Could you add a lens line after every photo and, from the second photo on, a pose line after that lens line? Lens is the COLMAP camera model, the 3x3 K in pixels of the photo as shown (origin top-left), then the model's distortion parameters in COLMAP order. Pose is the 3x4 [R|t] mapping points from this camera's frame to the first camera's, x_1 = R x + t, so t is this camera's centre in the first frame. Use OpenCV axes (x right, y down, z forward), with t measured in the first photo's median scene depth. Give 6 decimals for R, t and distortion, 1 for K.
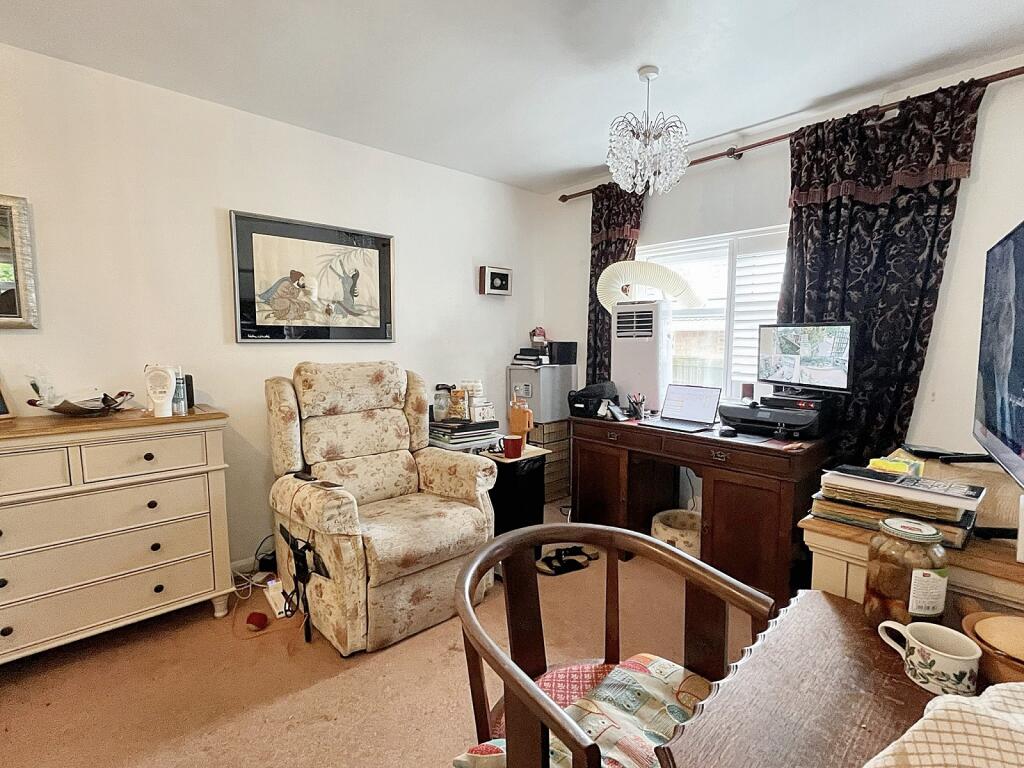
lens RADIAL K [[476.3, 0, 513.9], [0, 476.3, 381.4], [0, 0, 1]] dist [-0.002075, -0.000369]
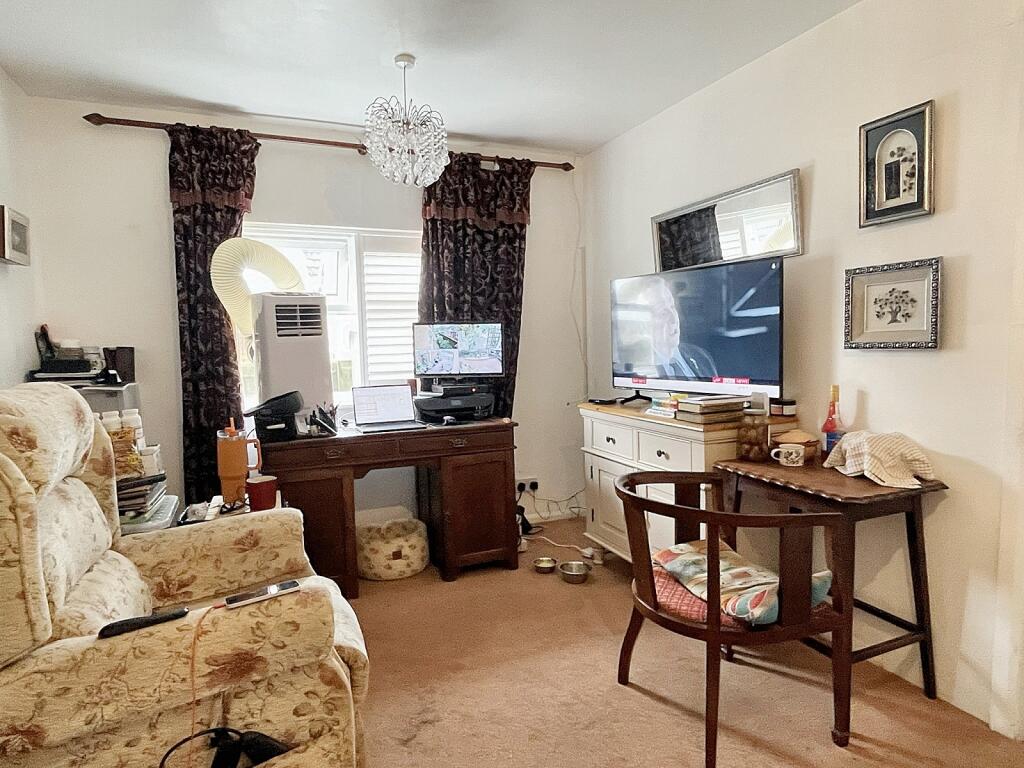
lens RADIAL K [[612.5, 0, 512.8], [0, 612.5, 382.8], [0, 0, 1]] dist [0.001164, 0.000602]
pose [[0.338178, -0.074504, 0.938128, -0.722490], [0.109168, 0.993237, 0.039527, -0.016919], [-0.934729, 0.089047, 0.344024, 0.354088]]
